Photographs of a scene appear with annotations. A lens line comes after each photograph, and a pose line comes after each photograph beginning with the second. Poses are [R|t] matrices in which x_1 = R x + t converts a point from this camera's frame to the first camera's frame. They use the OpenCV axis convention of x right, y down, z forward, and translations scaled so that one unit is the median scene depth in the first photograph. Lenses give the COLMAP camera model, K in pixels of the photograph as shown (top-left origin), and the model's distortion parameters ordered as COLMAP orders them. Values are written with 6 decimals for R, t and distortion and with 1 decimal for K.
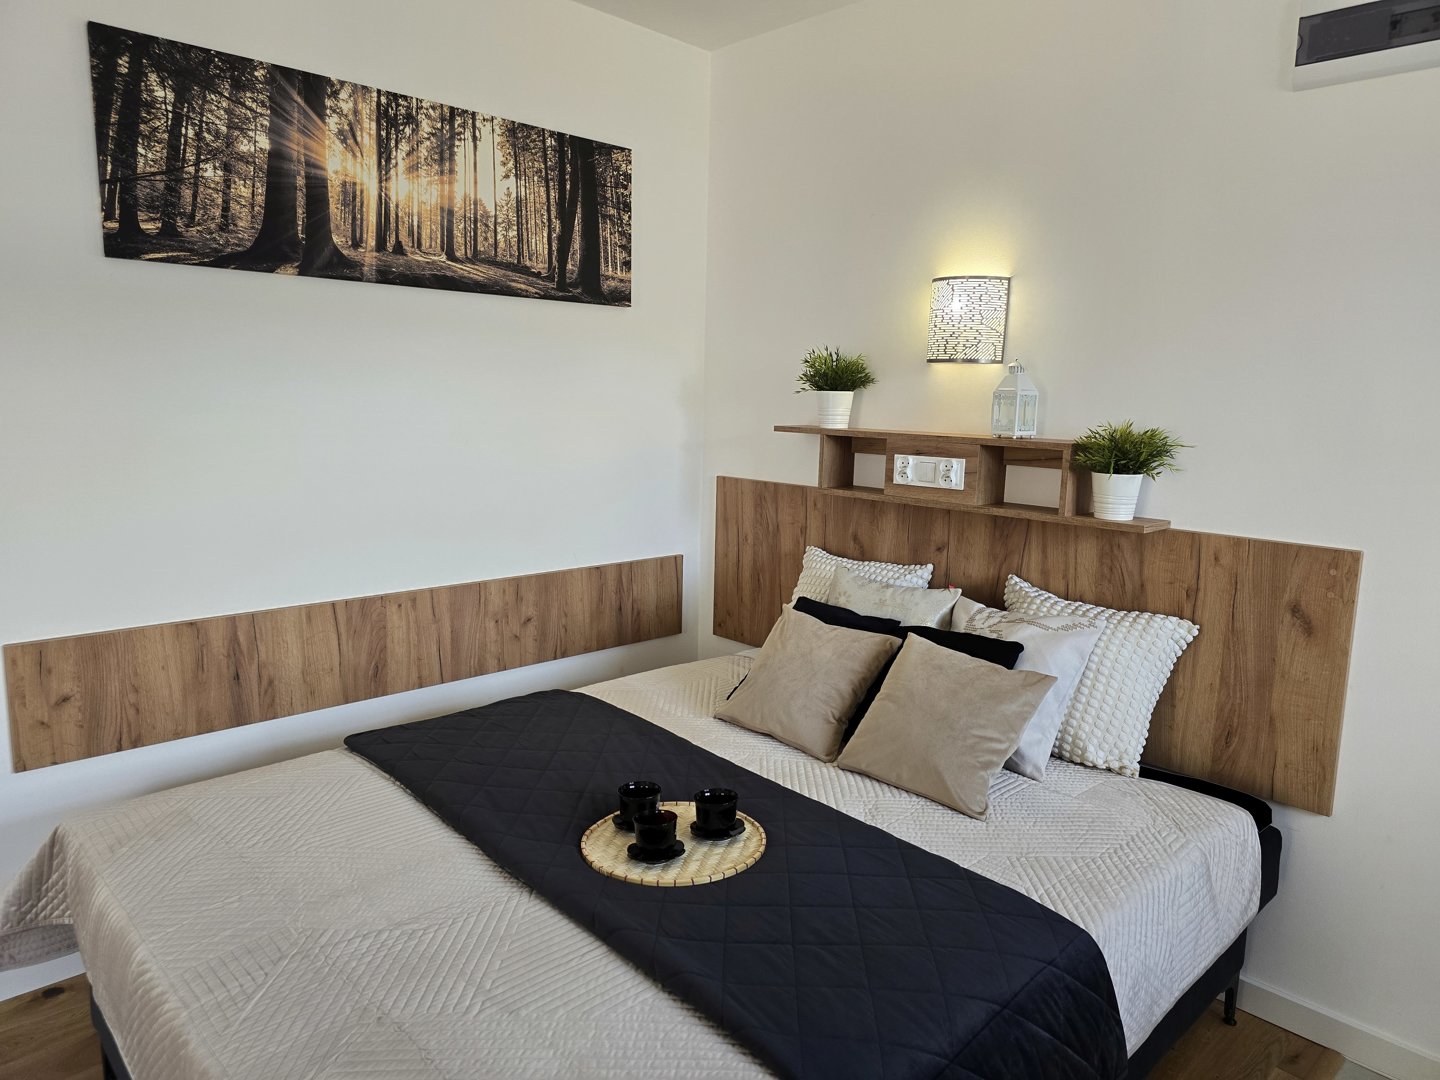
lens RADIAL K [[957.0, 0, 712.0], [0, 957.0, 553.8], [0, 0, 1]] dist [0.066993, -0.059323]
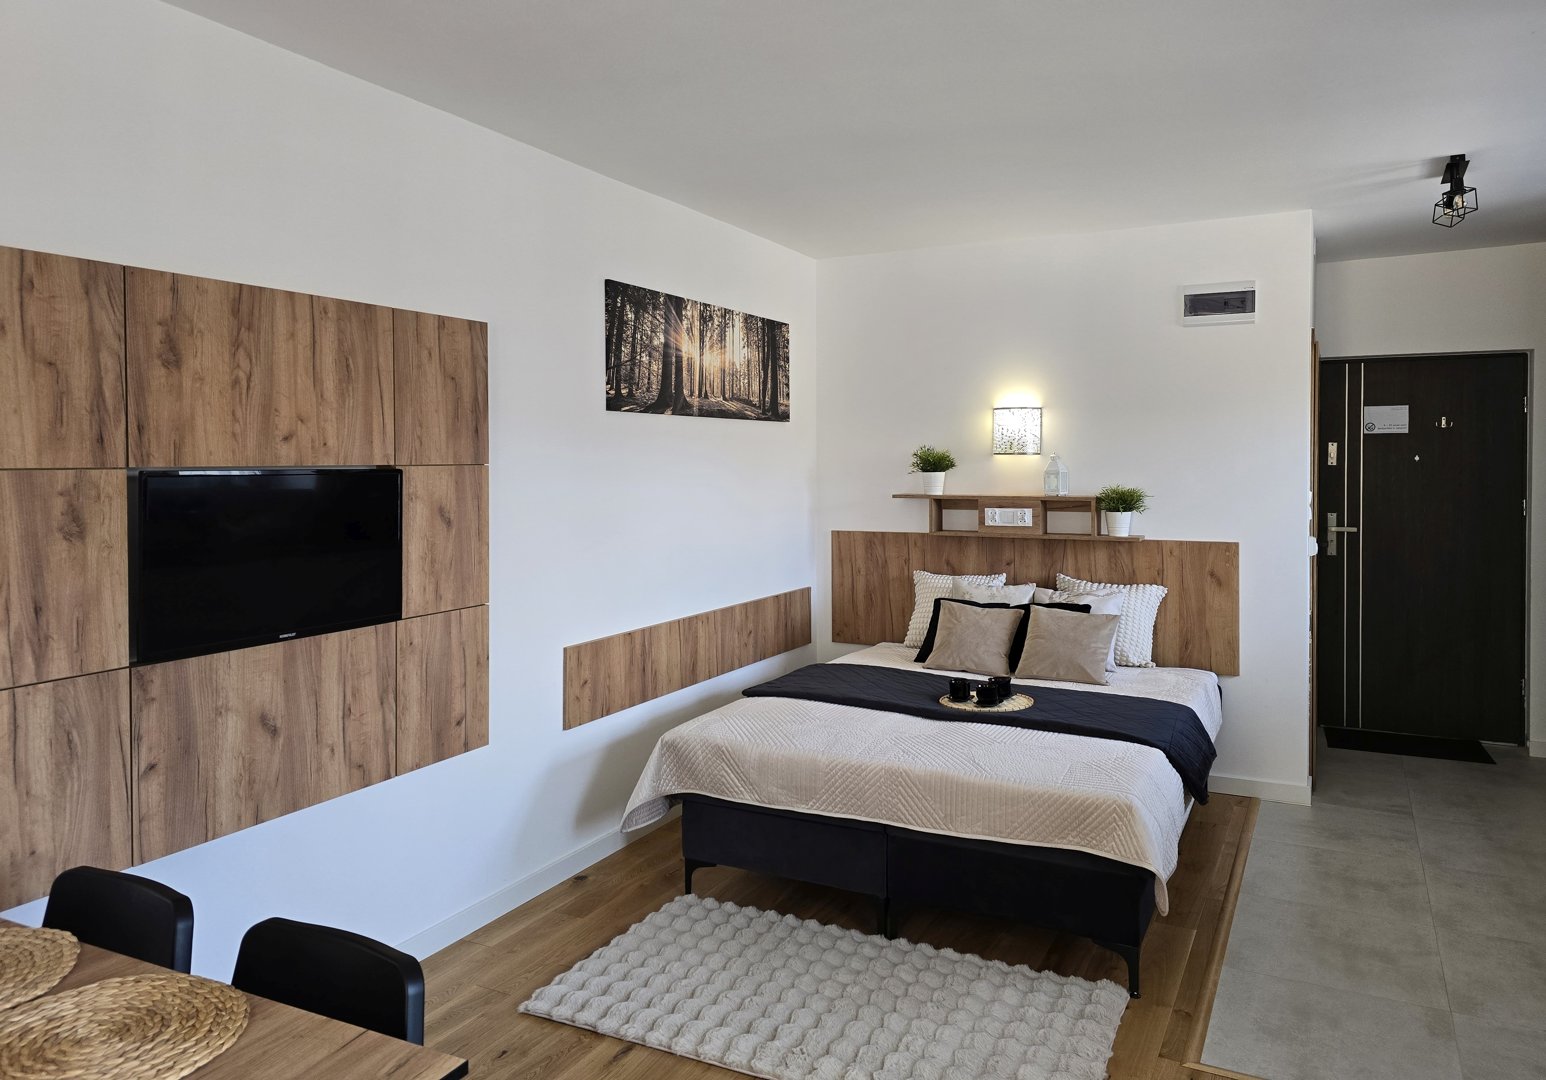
lens RADIAL K [[1104.8, 0, 736.7], [0, 1104.8, 521.3], [0, 0, 1]] dist [0.038304, -0.007874]
pose [[0.944560, -0.047845, 0.324834, -0.914933], [0.085087, 0.991198, -0.101424, 0.084824], [-0.317122, 0.123440, 0.940317, -0.737121]]
